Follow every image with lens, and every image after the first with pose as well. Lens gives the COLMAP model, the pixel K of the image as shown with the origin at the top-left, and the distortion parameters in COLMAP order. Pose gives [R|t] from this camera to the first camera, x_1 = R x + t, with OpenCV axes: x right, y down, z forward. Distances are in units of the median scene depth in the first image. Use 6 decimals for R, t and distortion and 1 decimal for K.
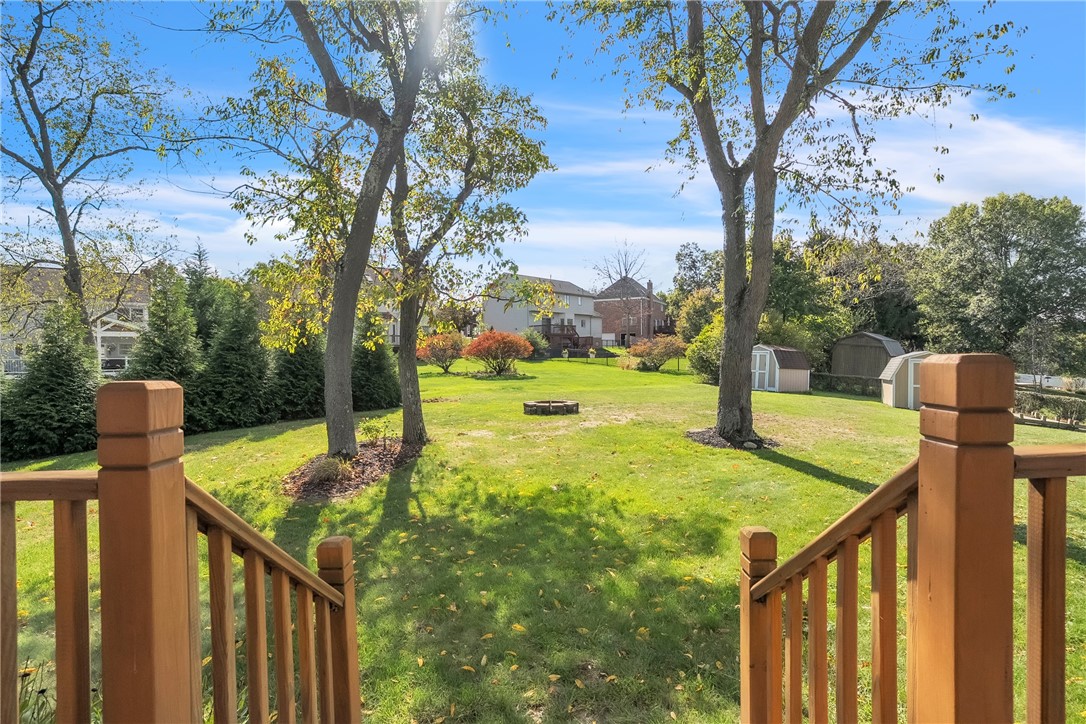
lens RADIAL K [[523.3, 0, 543.0], [0, 523.3, 362.0], [0, 0, 1]] dist [-0.047544, 0.000110]
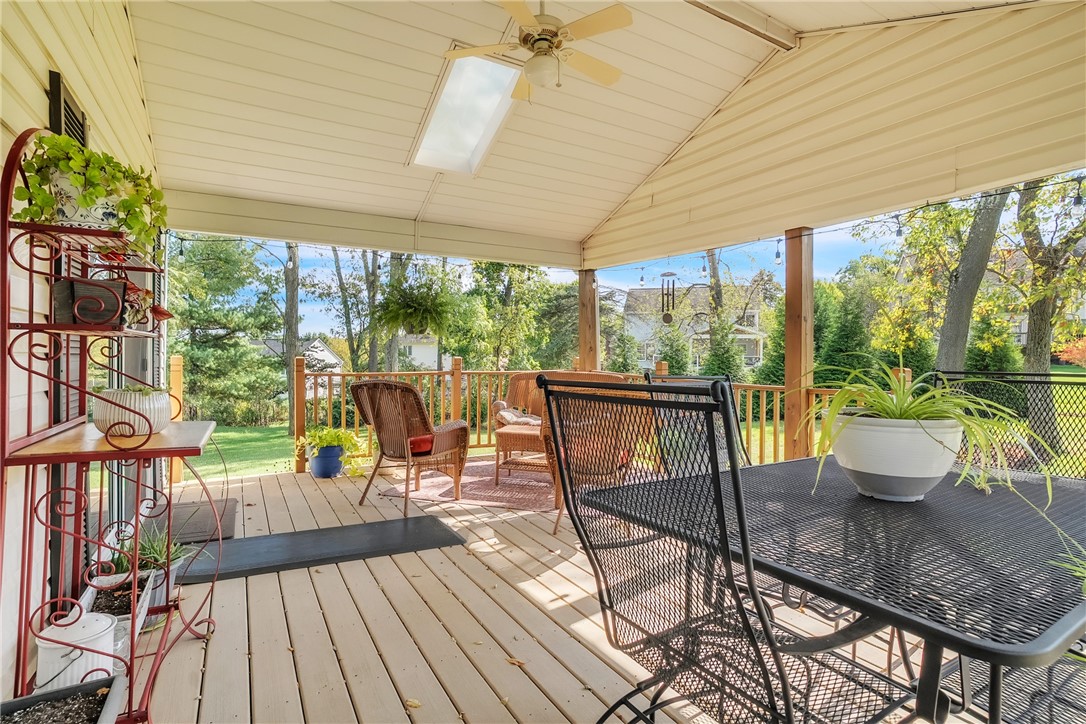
lens RADIAL K [[536.5, 0, 534.5], [0, 536.5, 345.5], [0, 0, 1]] dist [-0.050253, 0.024138]
pose [[0.511916, 0.003862, -0.859027, 0.073089], [-0.024117, 0.999660, -0.009878, -0.008740], [0.858697, 0.025774, 0.511836, -0.224516]]
